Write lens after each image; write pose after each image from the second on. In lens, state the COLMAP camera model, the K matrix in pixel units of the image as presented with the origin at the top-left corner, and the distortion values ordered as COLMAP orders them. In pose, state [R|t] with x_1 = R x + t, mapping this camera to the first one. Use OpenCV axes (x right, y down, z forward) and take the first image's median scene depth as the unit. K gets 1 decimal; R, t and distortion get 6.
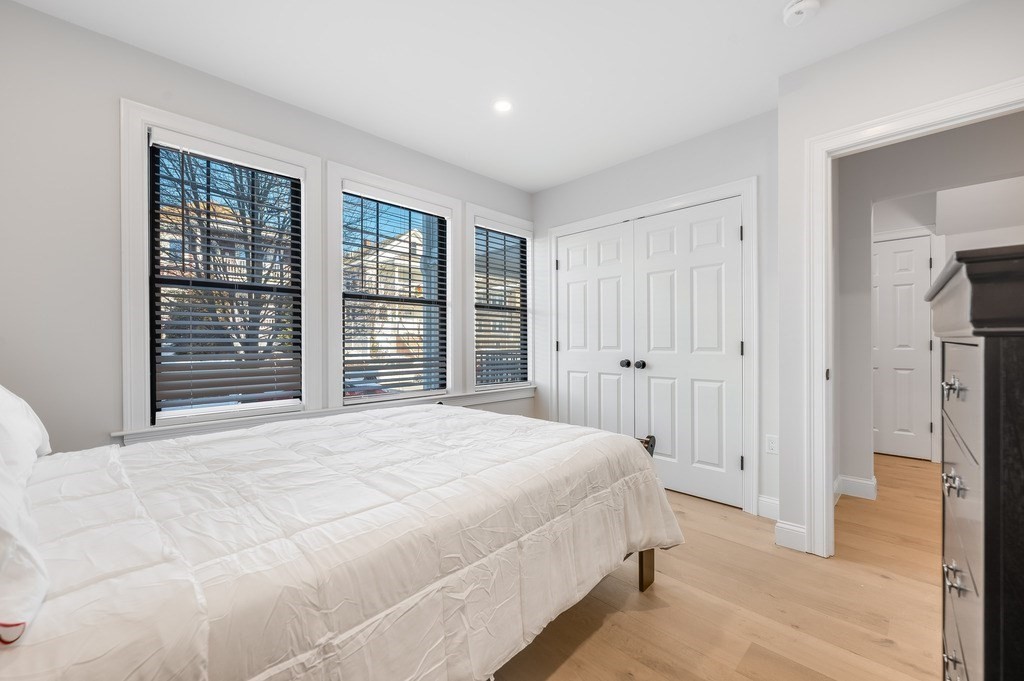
lens RADIAL K [[395.0, 0, 522.6], [0, 395.0, 337.4], [0, 0, 1]] dist [0.001743, -0.000029]
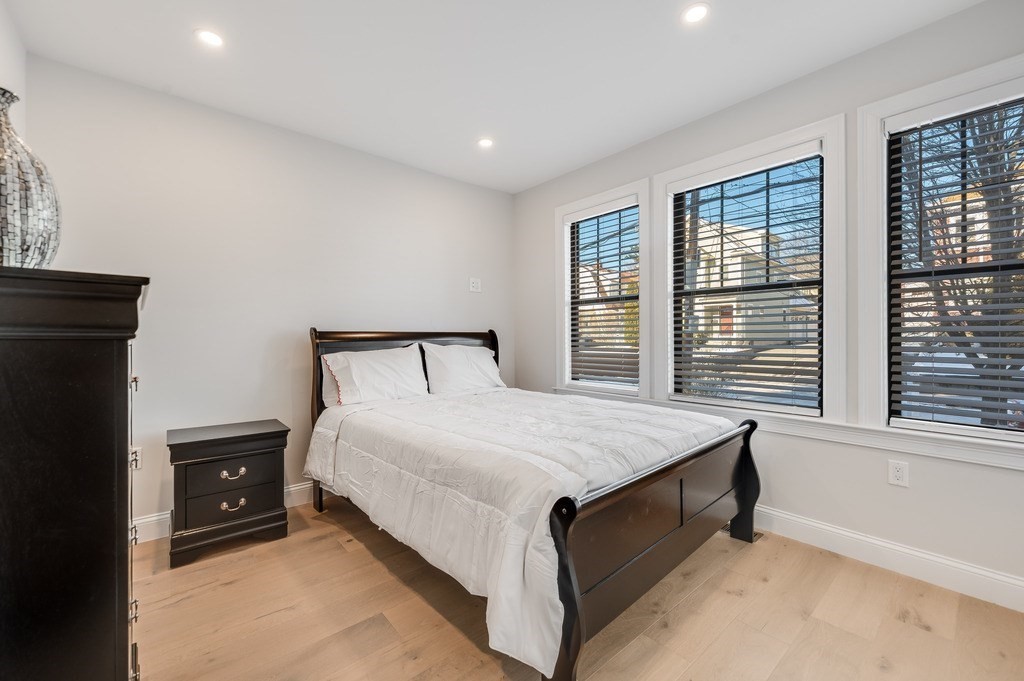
lens RADIAL K [[413.8, 0, 512.0], [0, 413.8, 344.2], [0, 0, 1]] dist [0.002393, 0.000001]
pose [[-0.059006, 0.017163, -0.998110, 0.611143], [0.002455, 0.999852, 0.017047, 0.004074], [0.998255, -0.001444, -0.059040, 0.606598]]
